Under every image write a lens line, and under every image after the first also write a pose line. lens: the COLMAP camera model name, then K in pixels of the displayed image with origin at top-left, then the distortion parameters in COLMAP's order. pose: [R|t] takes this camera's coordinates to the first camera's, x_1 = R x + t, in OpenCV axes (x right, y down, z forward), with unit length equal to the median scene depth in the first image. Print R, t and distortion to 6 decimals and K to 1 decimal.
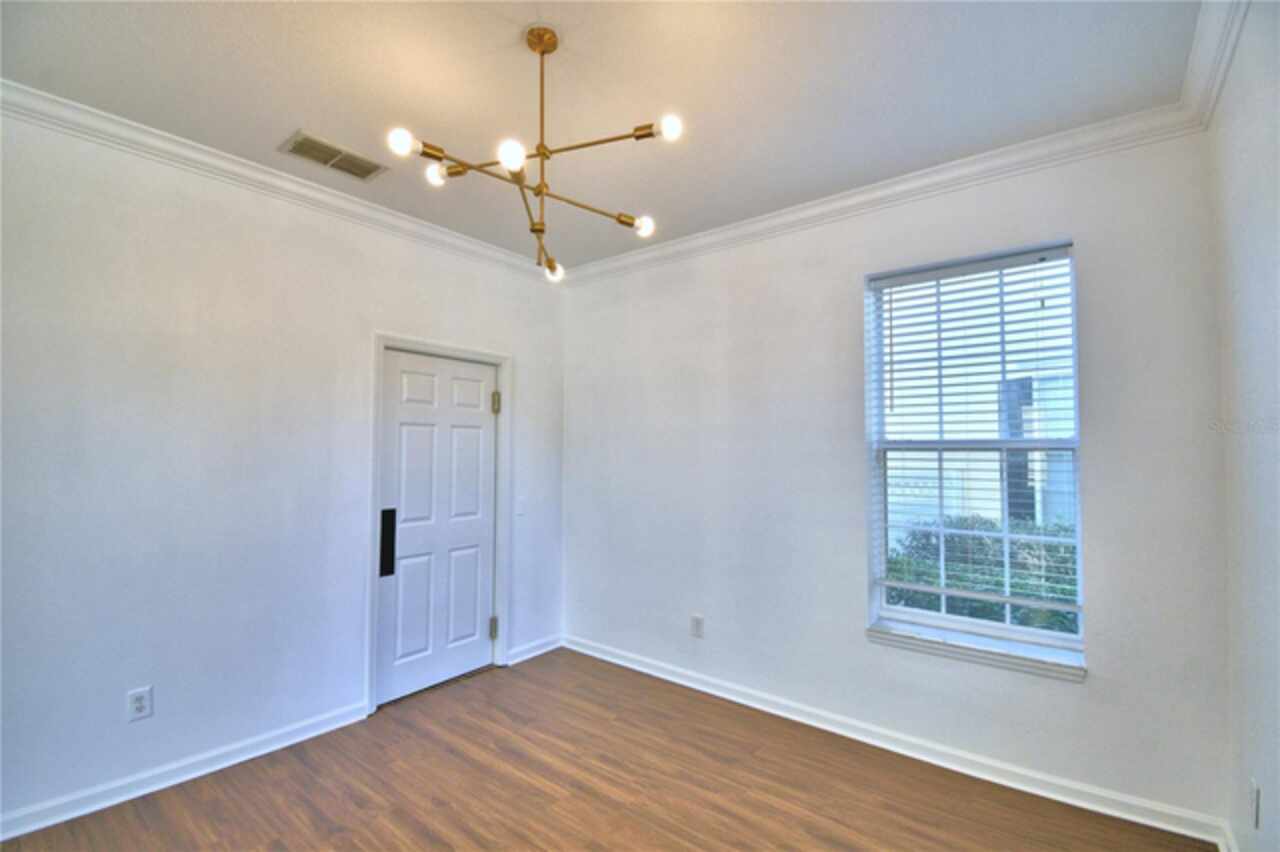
lens RADIAL K [[574.4, 0, 637.5], [0, 574.4, 427.9], [0, 0, 1]] dist [0.018018, -0.024299]
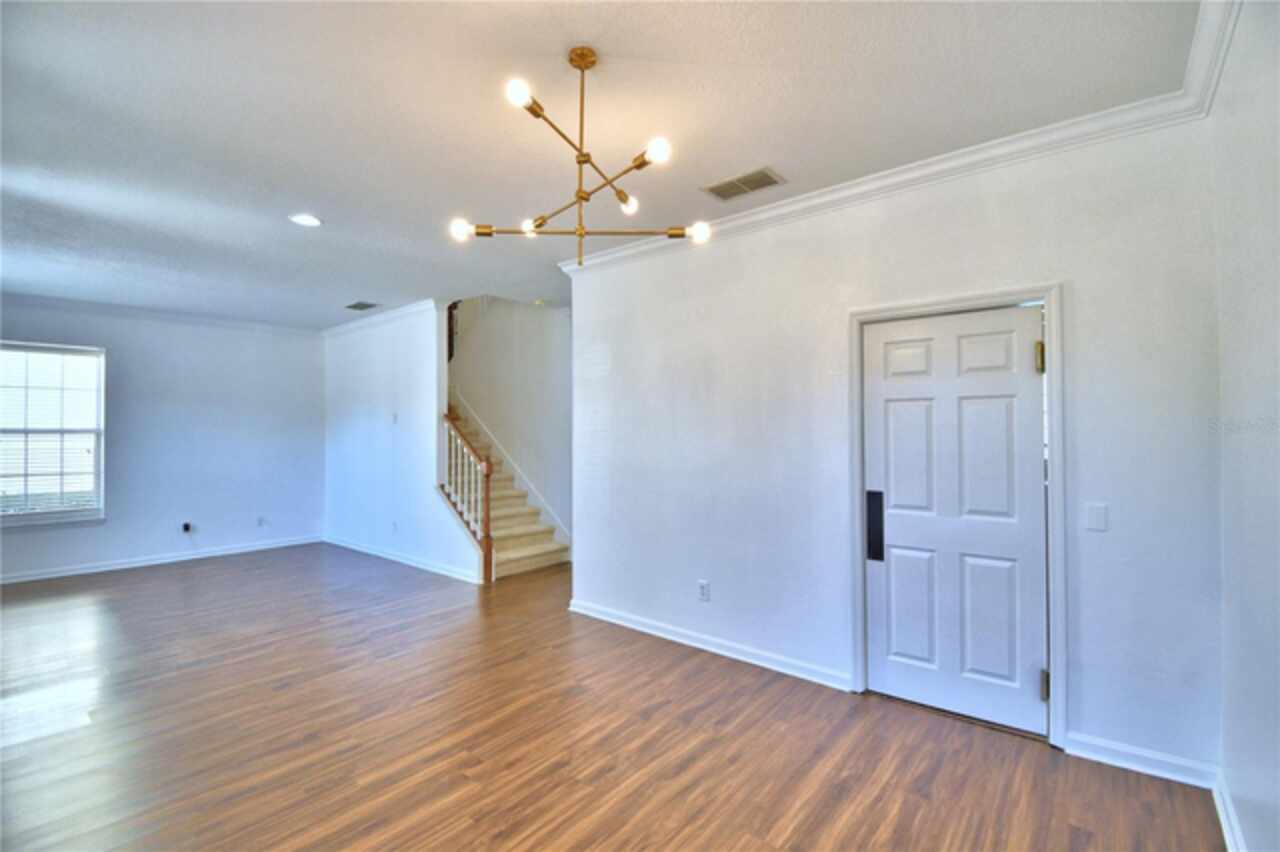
lens RADIAL K [[574.4, 0, 637.5], [0, 574.4, 427.9], [0, 0, 1]] dist [0.018018, -0.024299]
pose [[-0.035753, -0.015307, -0.999243, 0.547314], [0.043290, 0.998920, -0.016851, 0.036077], [0.998423, -0.043860, -0.035052, 0.657907]]
